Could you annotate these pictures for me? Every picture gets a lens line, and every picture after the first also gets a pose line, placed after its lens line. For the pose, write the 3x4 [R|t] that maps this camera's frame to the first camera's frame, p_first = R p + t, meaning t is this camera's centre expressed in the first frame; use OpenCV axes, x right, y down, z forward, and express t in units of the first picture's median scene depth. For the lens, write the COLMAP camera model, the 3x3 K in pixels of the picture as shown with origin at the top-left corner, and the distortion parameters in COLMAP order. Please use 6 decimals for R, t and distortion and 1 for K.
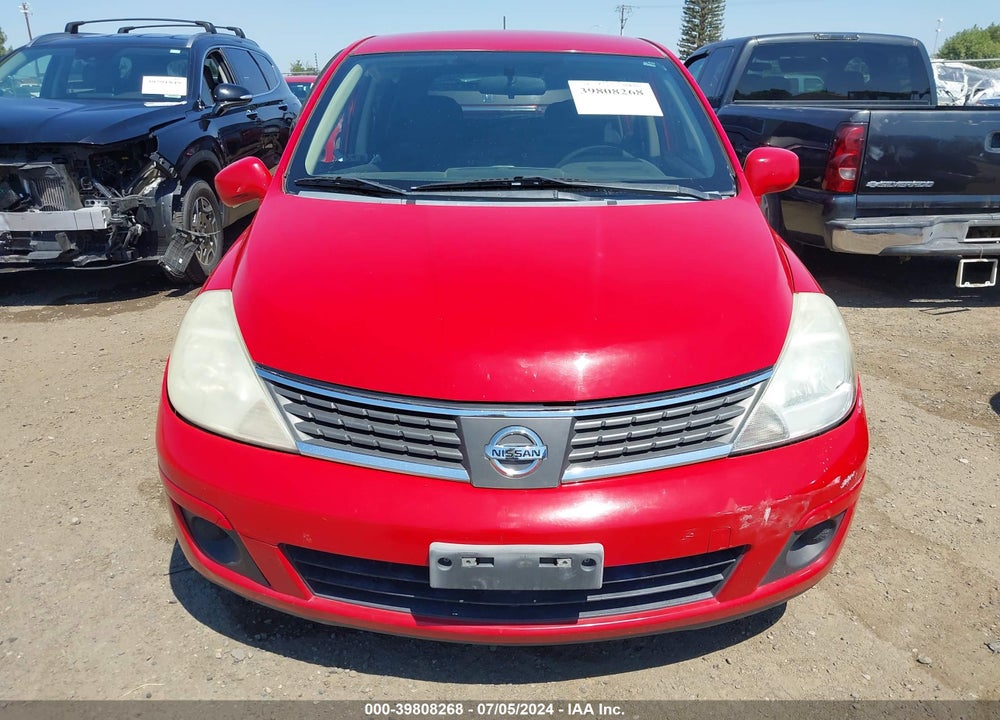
lens RADIAL K [[794.5, 0, 499.1], [0, 794.5, 356.7], [0, 0, 1]] dist [0.007226, -0.031472]
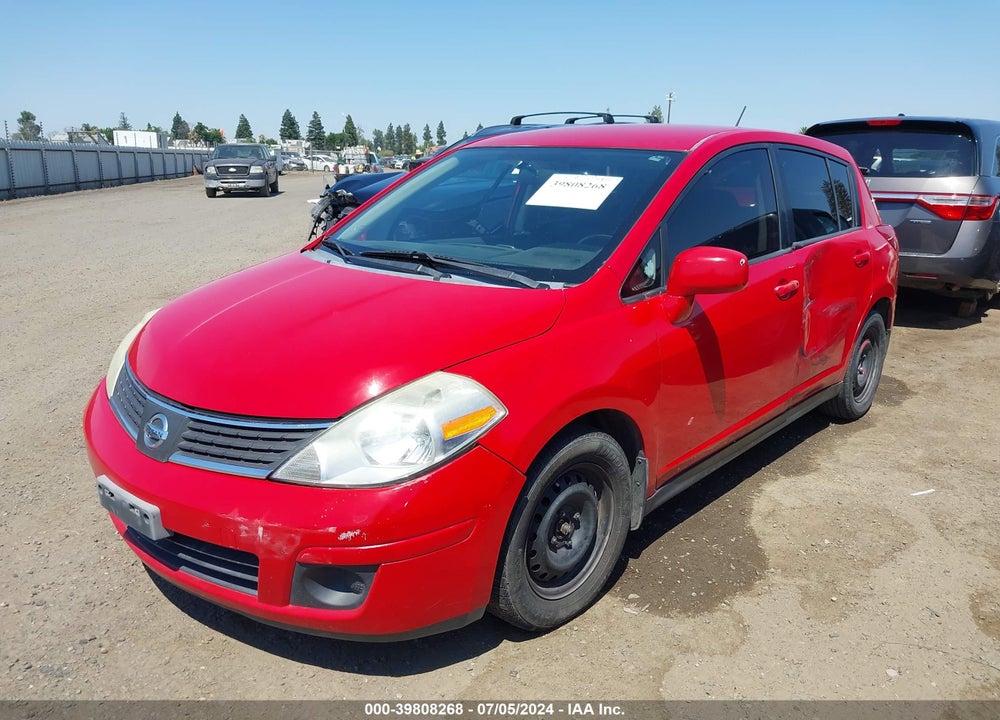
lens RADIAL K [[794.5, 0, 499.3], [0, 794.5, 361.5], [0, 0, 1]] dist [0.007226, -0.031472]
pose [[0.756247, 0.171423, -0.631431, 0.921144], [-0.225056, 0.974333, -0.005028, -0.088850], [0.614362, 0.145910, 0.775416, 0.176988]]
